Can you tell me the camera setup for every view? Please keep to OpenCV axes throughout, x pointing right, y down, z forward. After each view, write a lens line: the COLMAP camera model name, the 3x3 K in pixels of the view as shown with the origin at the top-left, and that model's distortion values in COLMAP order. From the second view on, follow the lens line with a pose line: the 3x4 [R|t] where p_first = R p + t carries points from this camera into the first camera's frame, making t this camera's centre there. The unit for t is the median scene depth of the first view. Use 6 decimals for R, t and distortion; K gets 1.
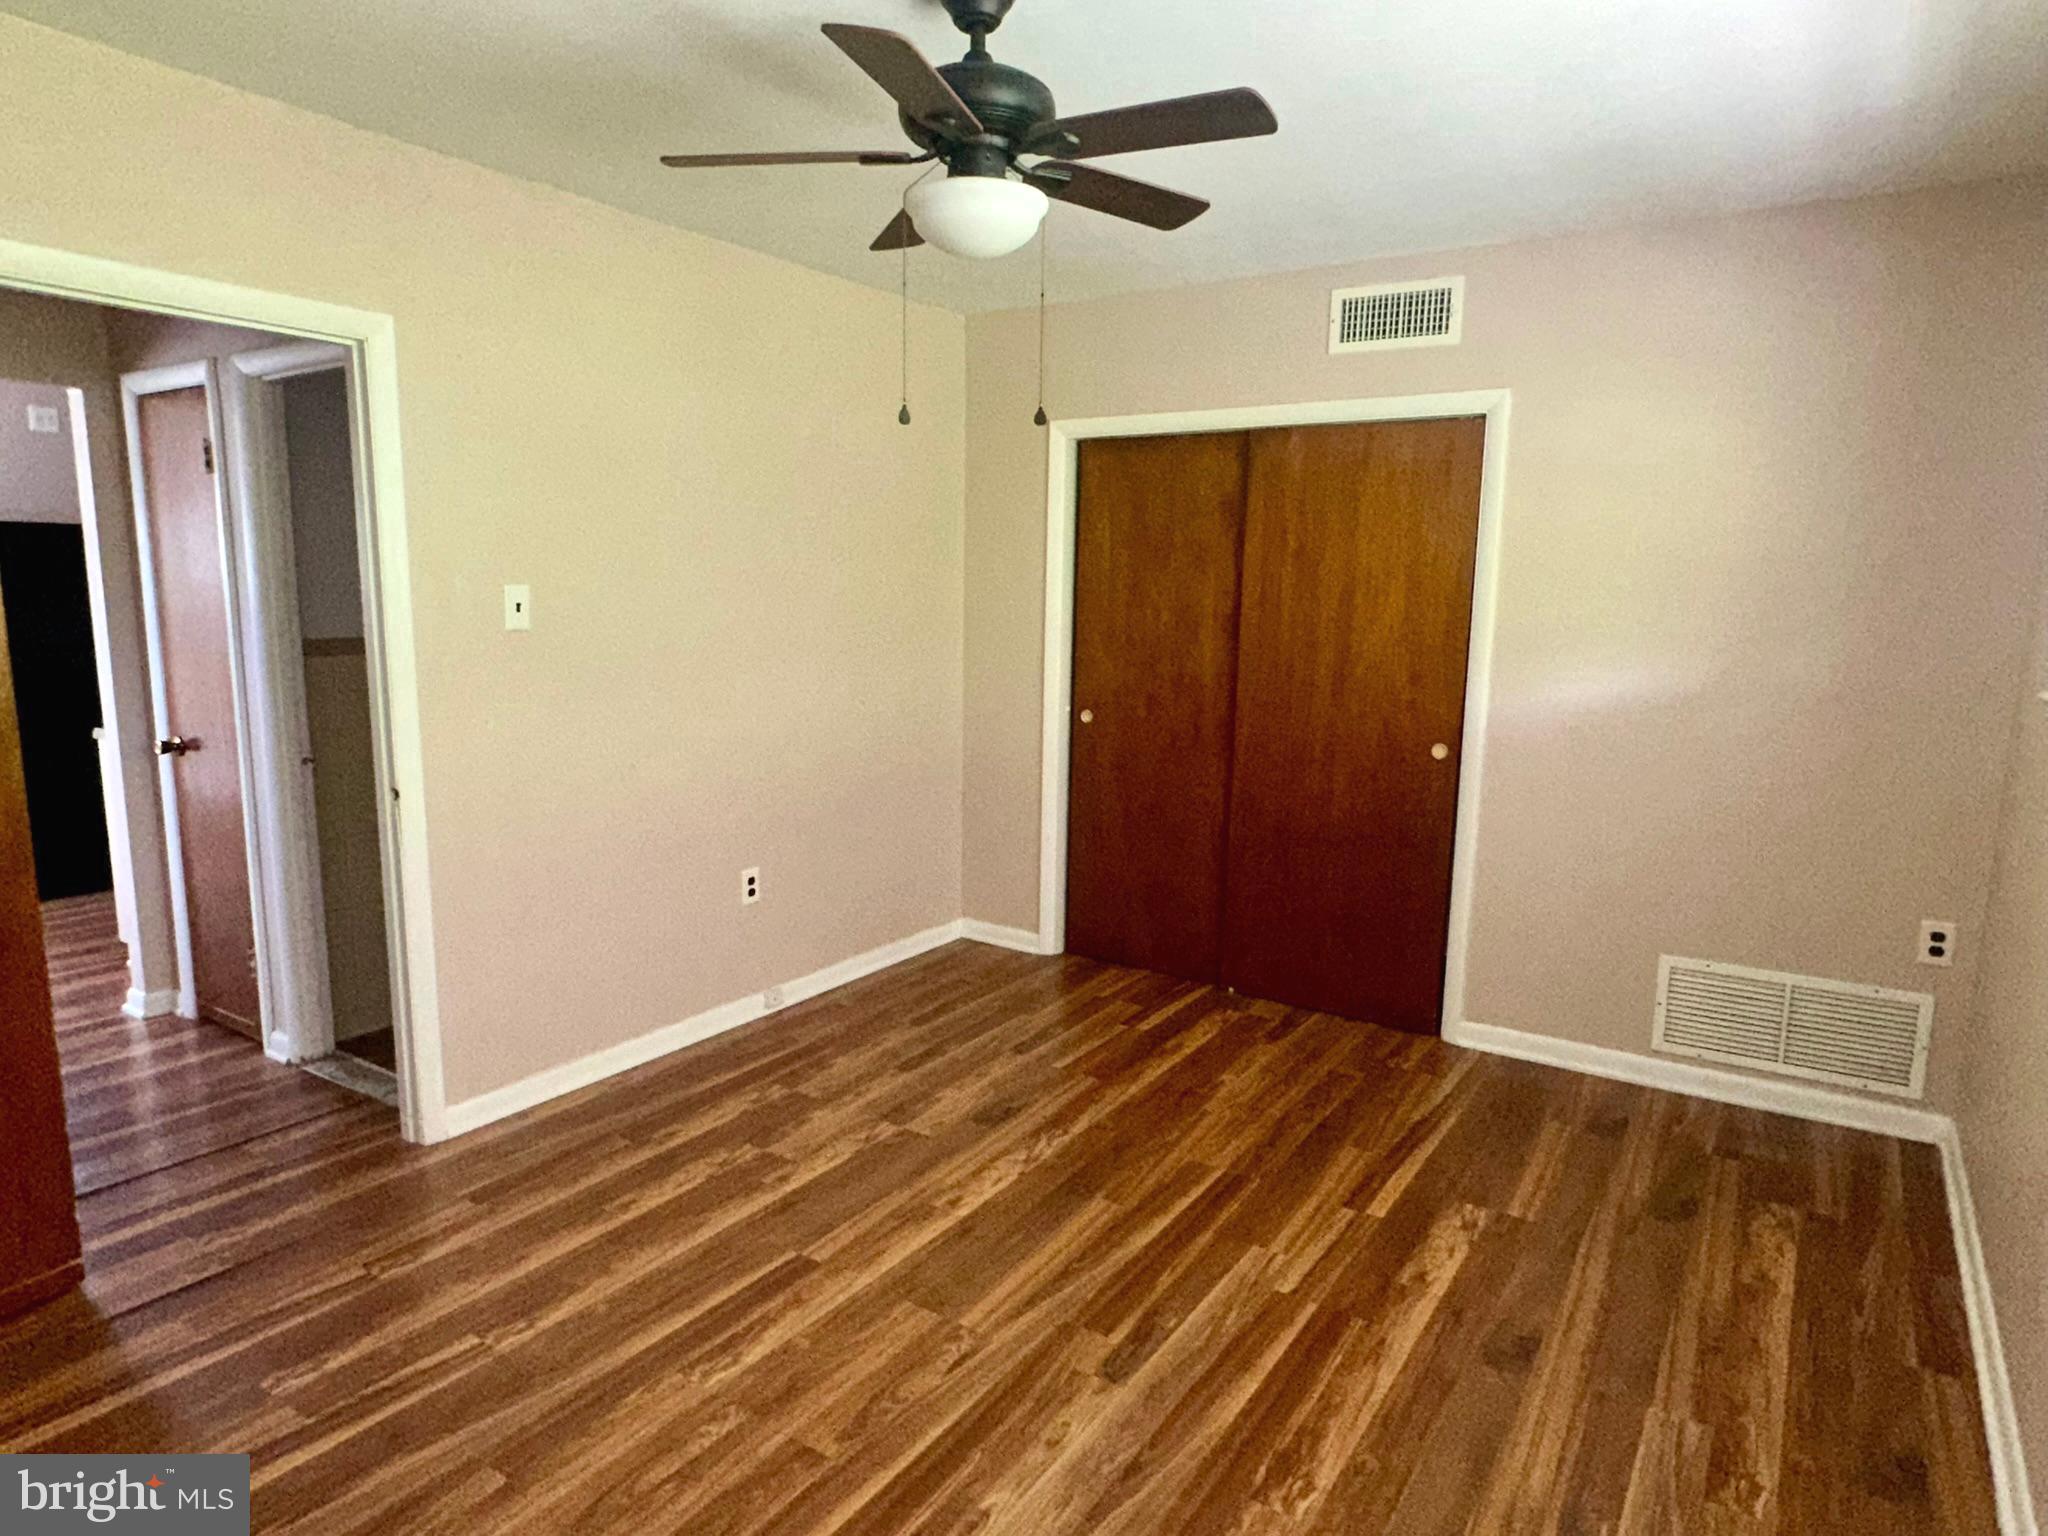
lens RADIAL K [[1233.7, 0, 1072.2], [0, 1233.7, 768.2], [0, 0, 1]] dist [-0.003699, 0.004144]
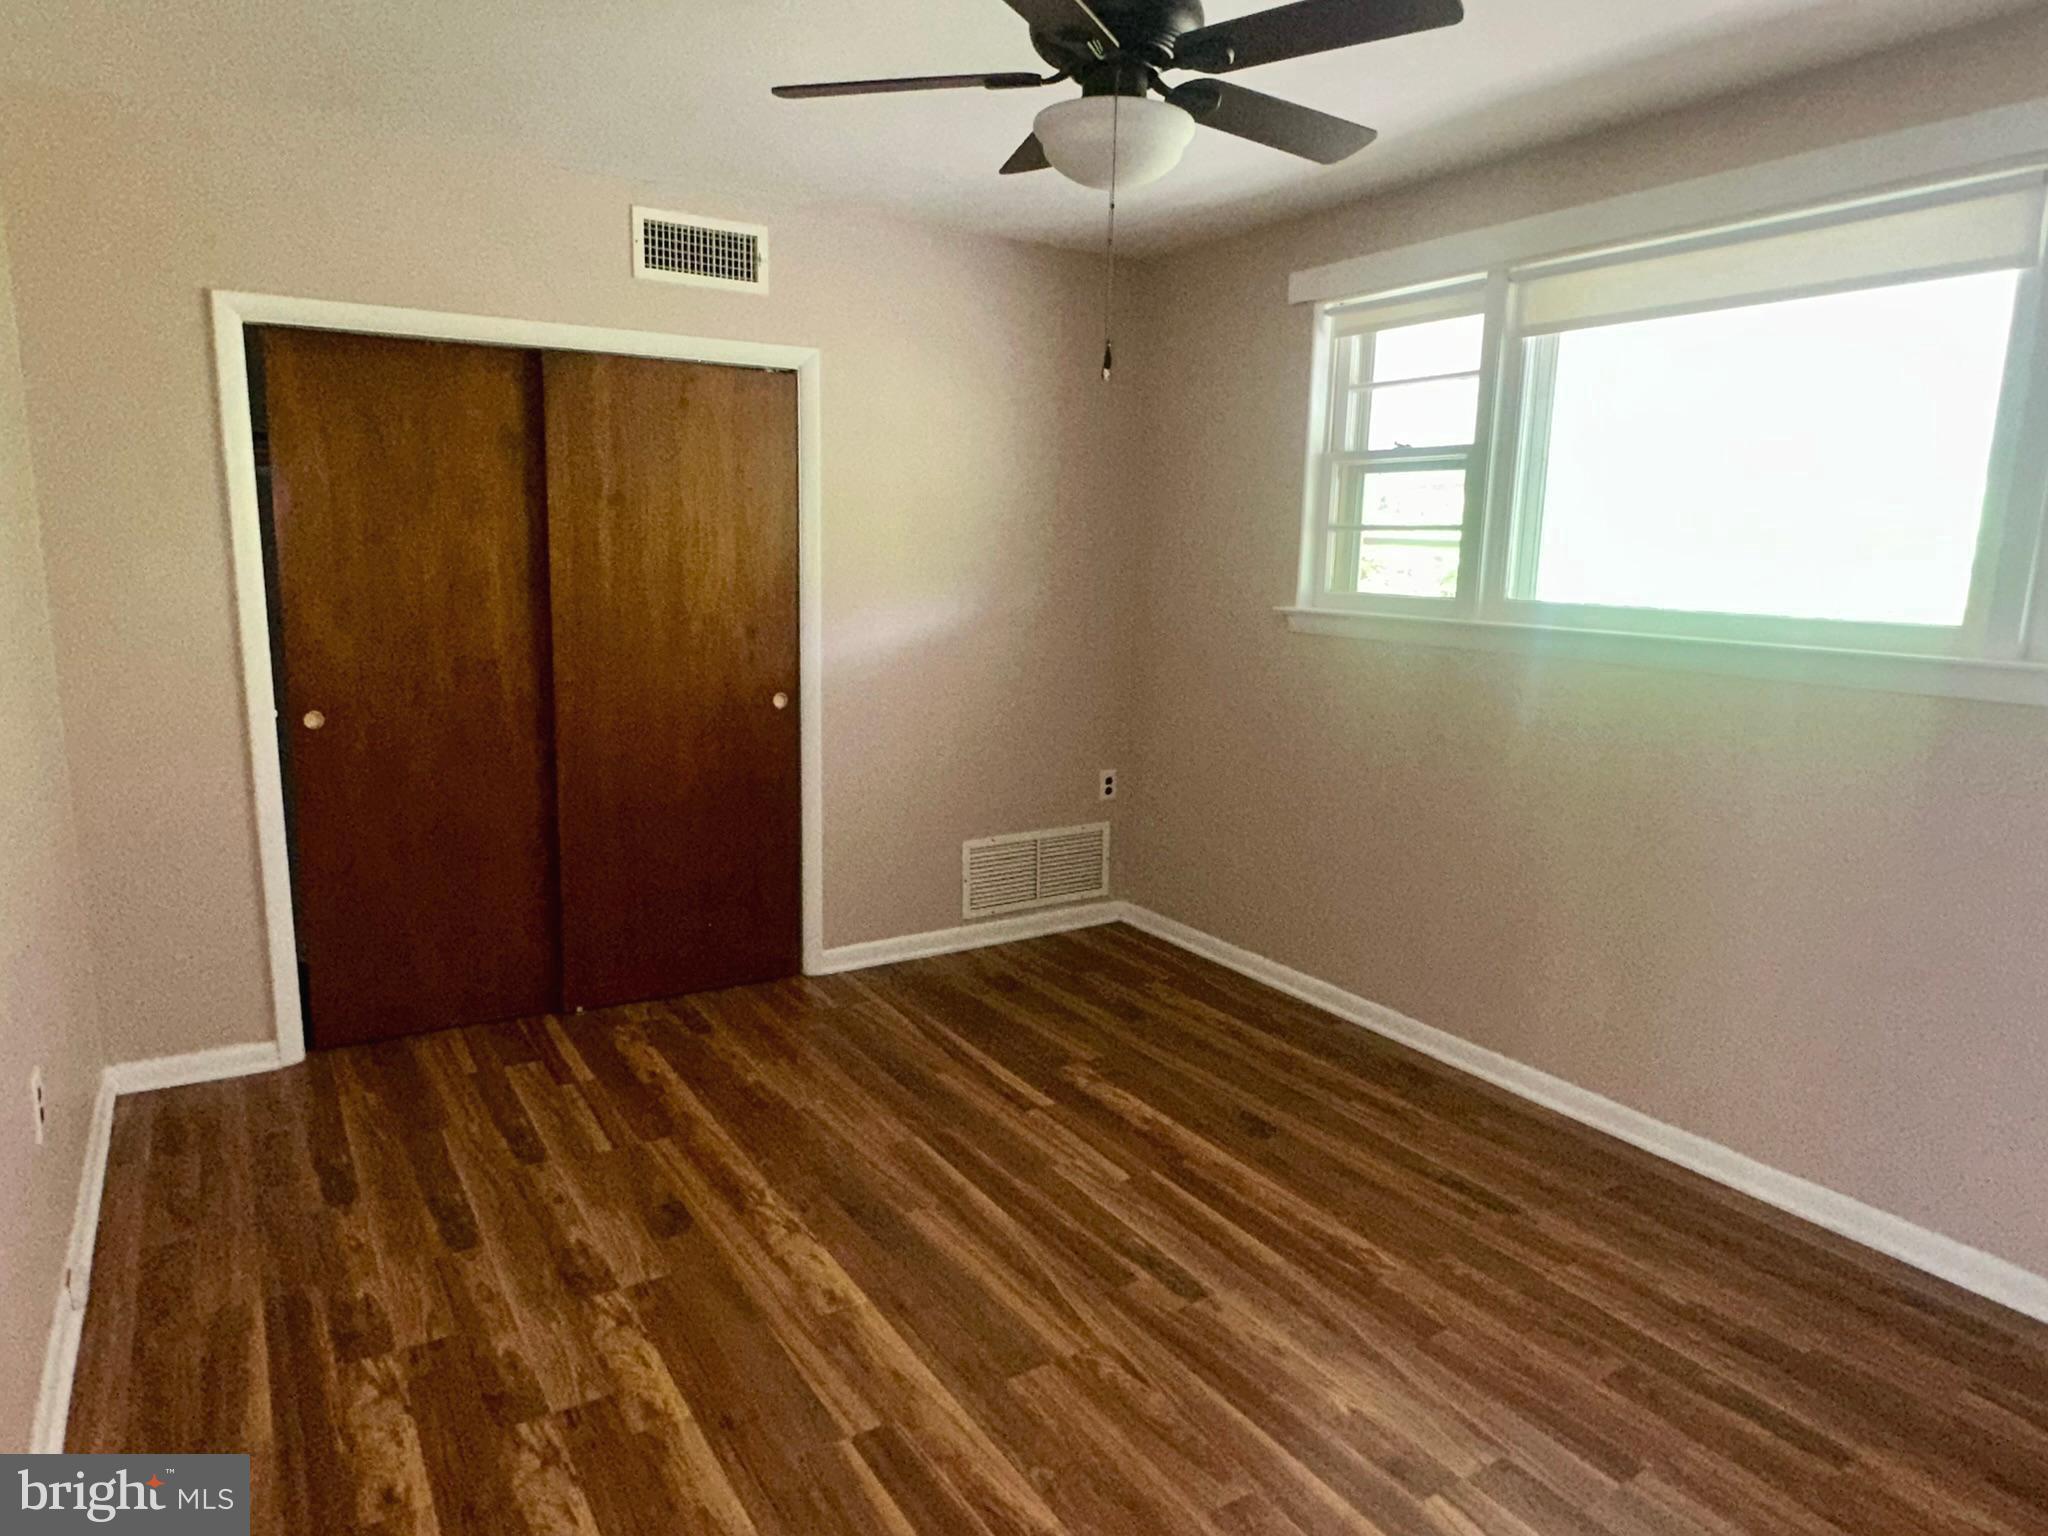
lens RADIAL K [[1233.7, 0, 1038.0], [0, 1233.7, 758.8], [0, 0, 1]] dist [-0.003699, 0.004144]
pose [[0.435197, -0.164572, 0.885167, -0.581570], [0.124330, 0.984718, 0.121953, -0.071893], [-0.891709, 0.056979, 0.449007, 0.400075]]
